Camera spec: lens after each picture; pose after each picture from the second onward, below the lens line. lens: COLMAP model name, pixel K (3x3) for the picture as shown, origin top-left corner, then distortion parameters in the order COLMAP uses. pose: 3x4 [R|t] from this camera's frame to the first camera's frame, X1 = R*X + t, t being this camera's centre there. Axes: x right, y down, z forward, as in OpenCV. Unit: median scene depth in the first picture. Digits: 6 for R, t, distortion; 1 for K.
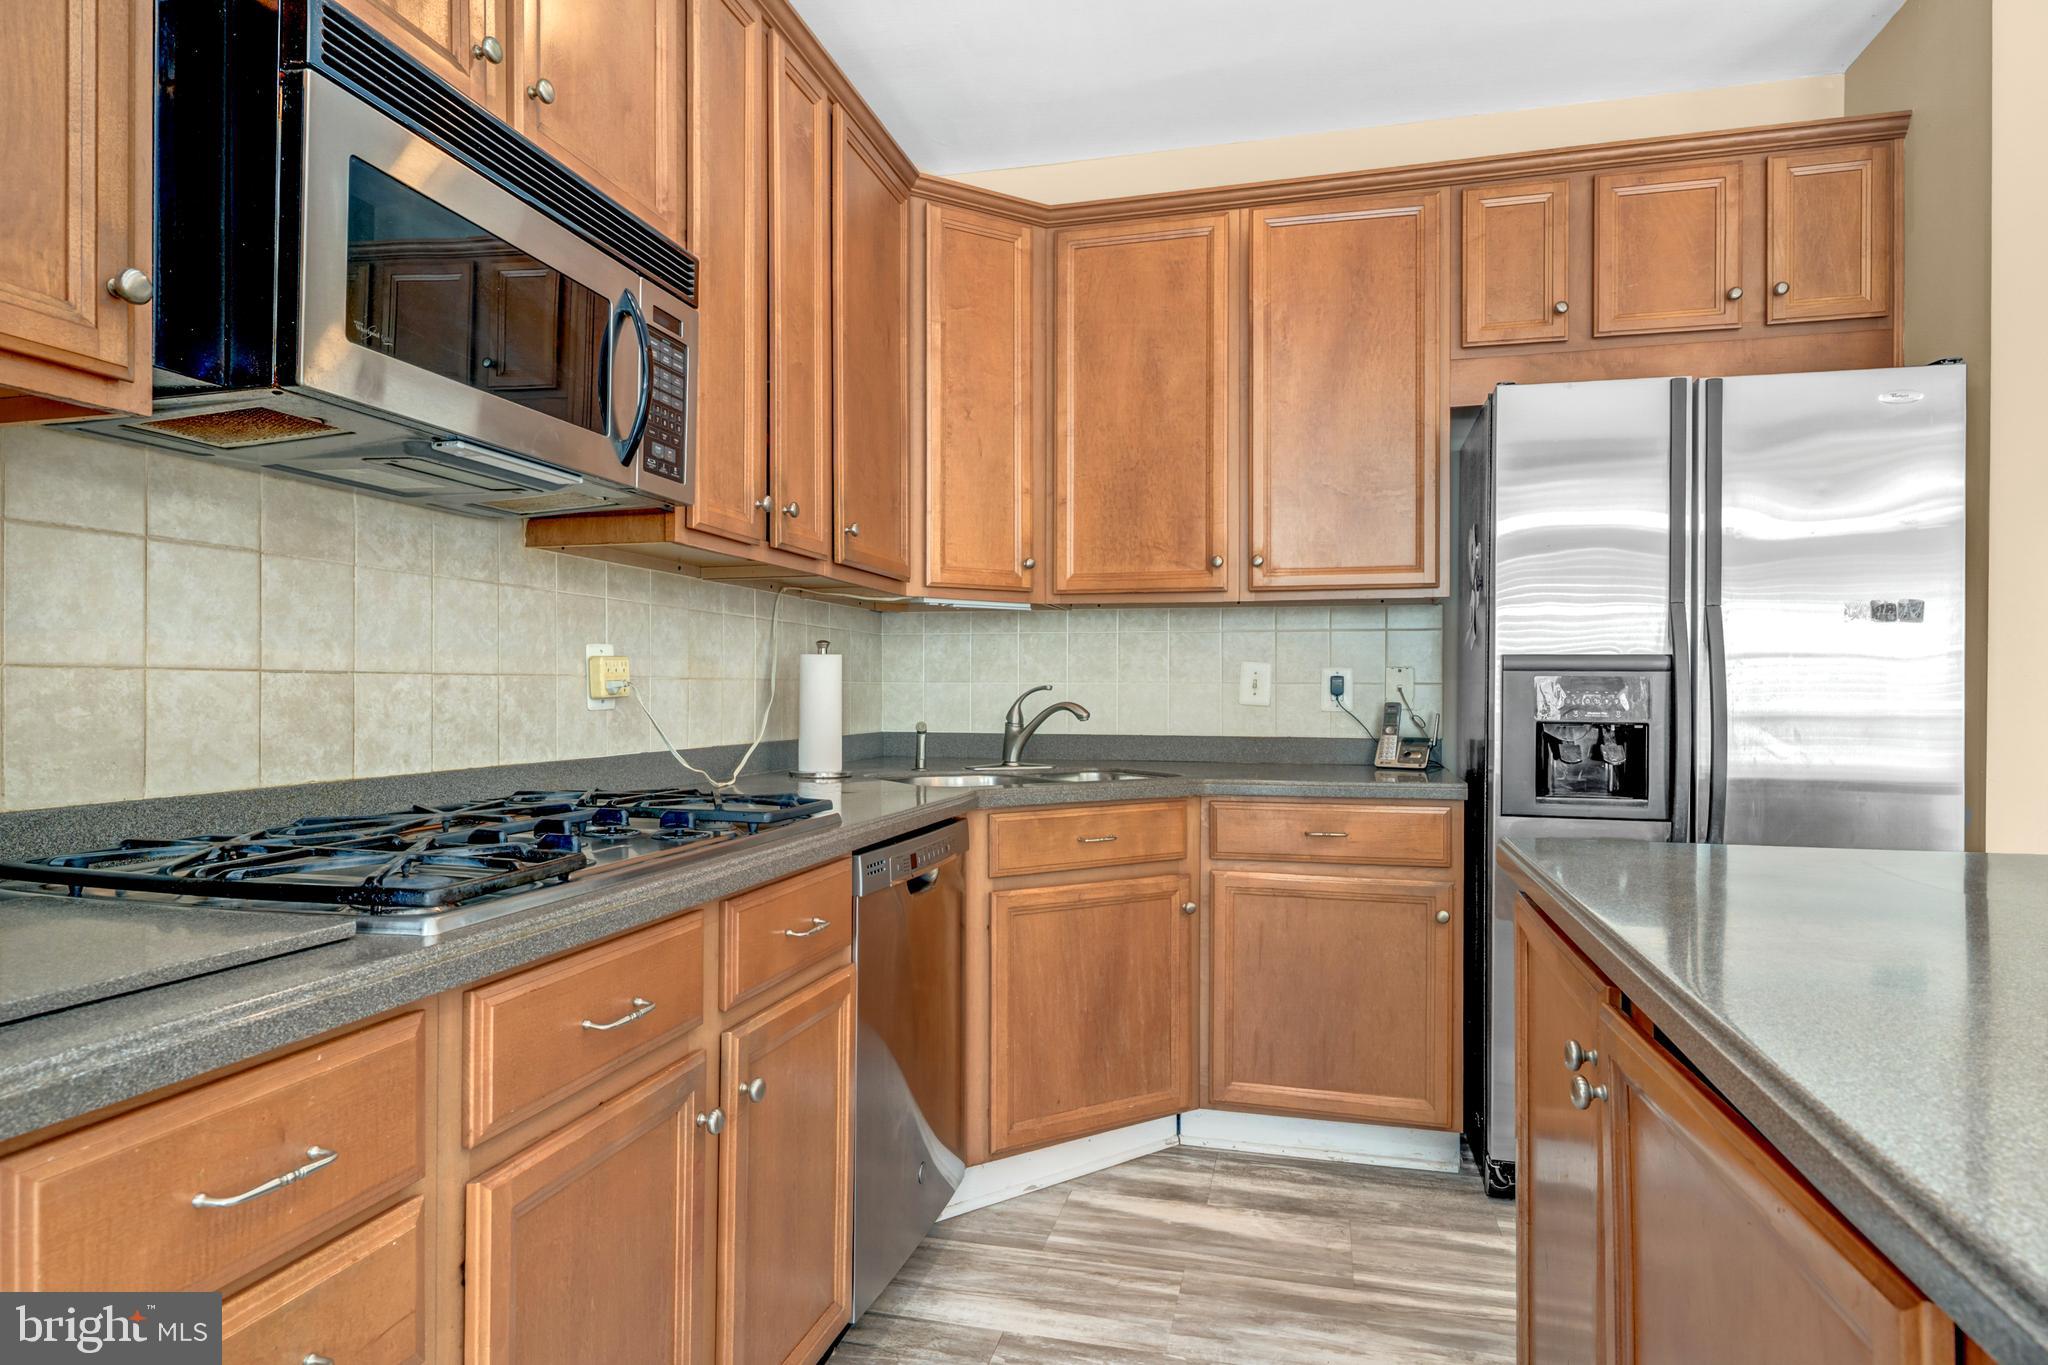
lens RADIAL K [[1173.5, 0, 1016.5], [0, 1173.5, 684.5], [0, 0, 1]] dist [0.003527, 0.000754]
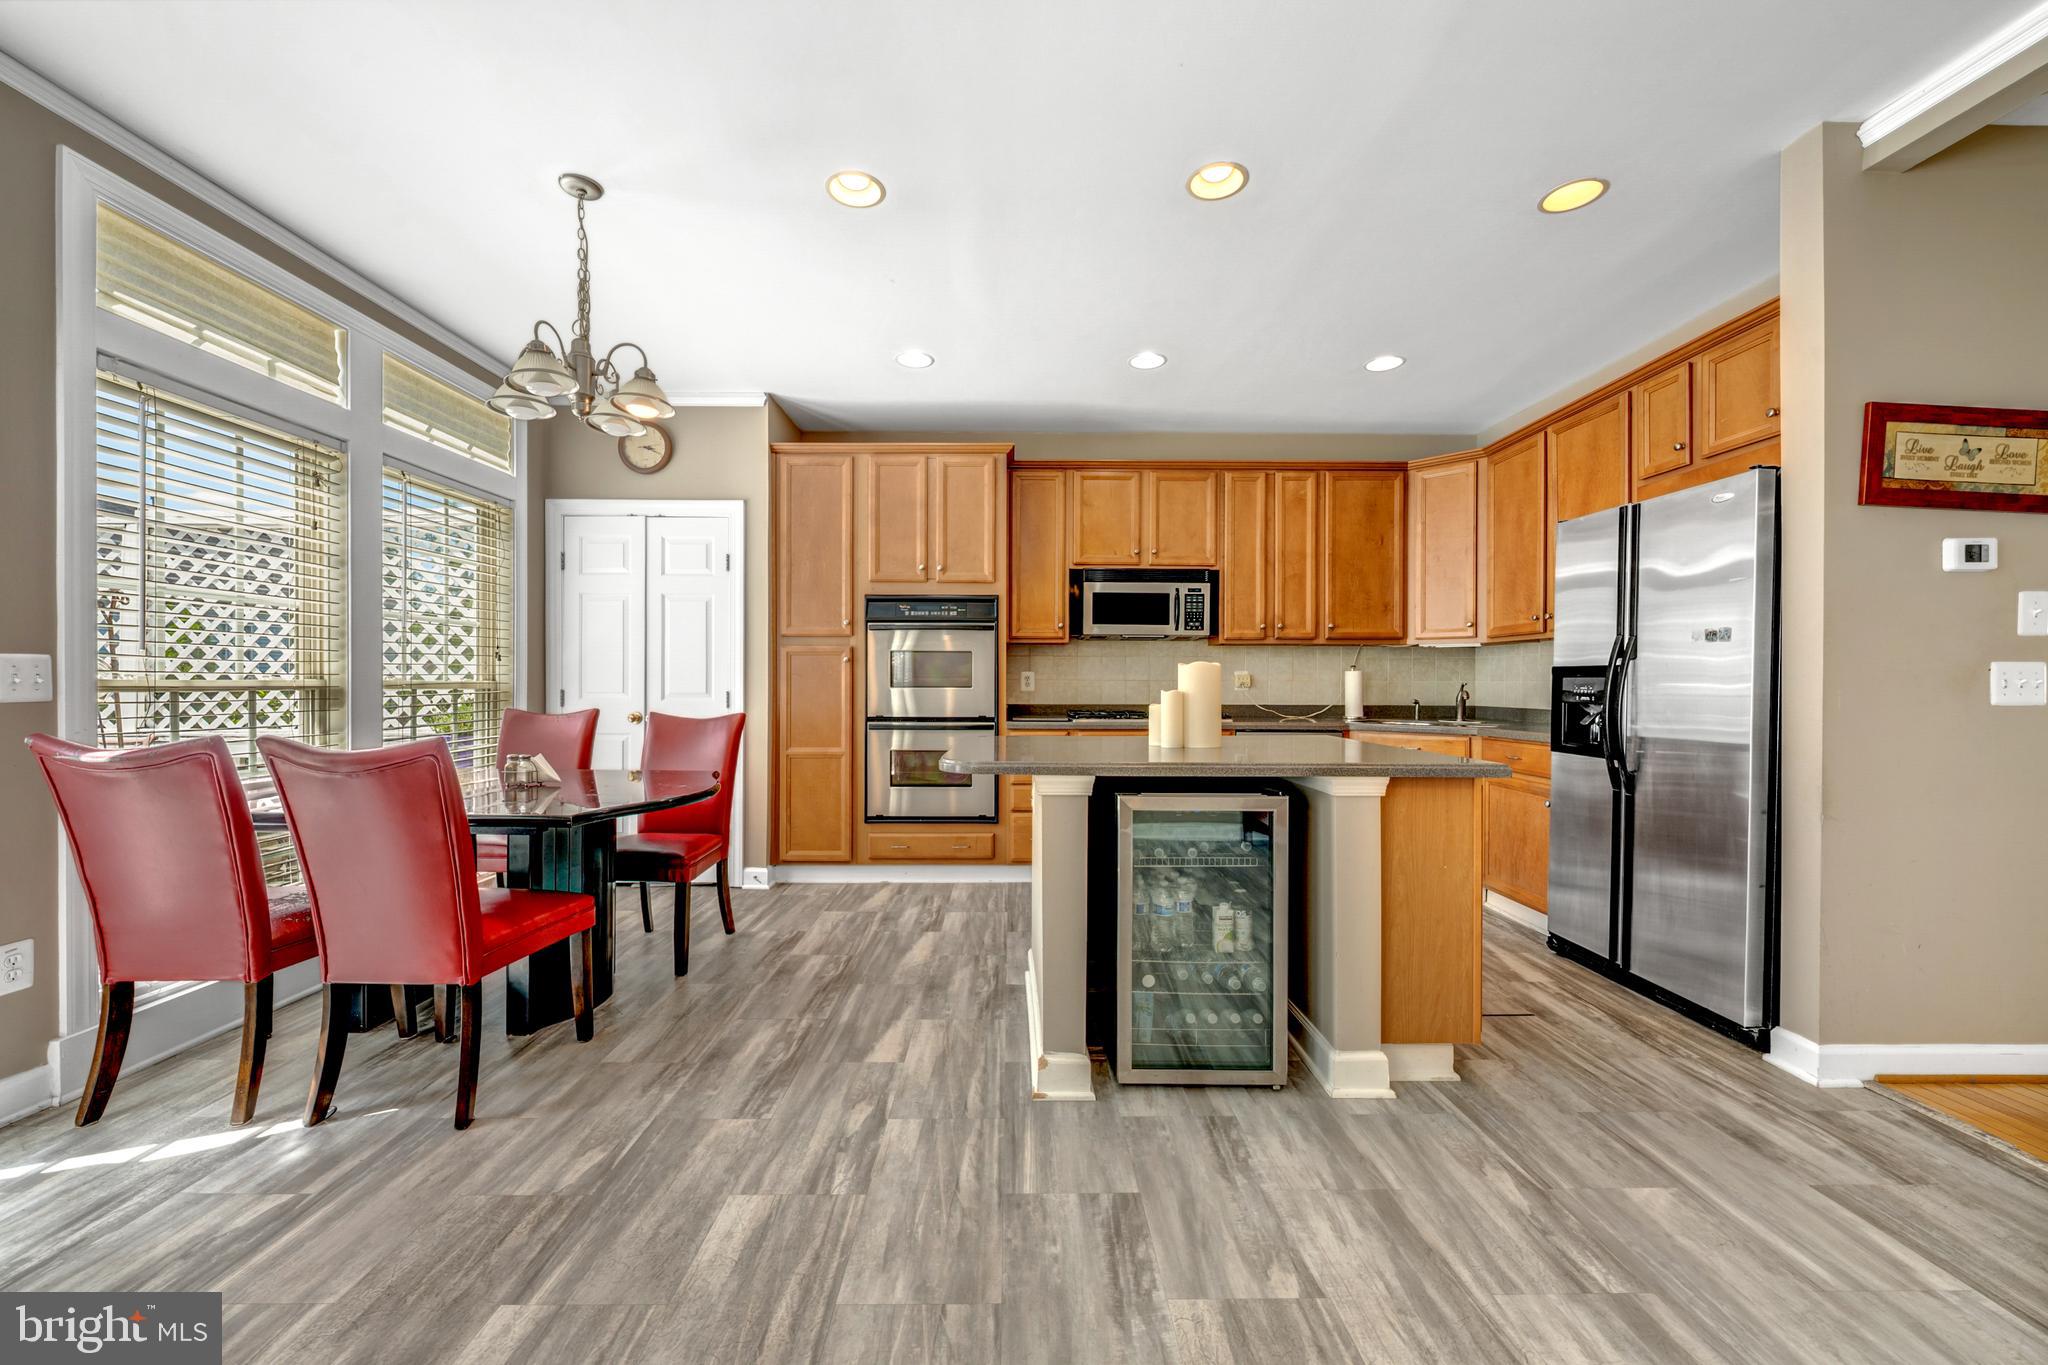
lens RADIAL K [[770.4, 0, 1020.8], [0, 770.4, 687.5], [0, 0, 1]] dist [-0.001686, -0.000225]
pose [[0.260336, 0.004190, -0.965509, 1.281232], [0.001734, 0.999987, 0.004807, 0.000706], [0.965516, -0.002926, 0.260326, -0.143503]]
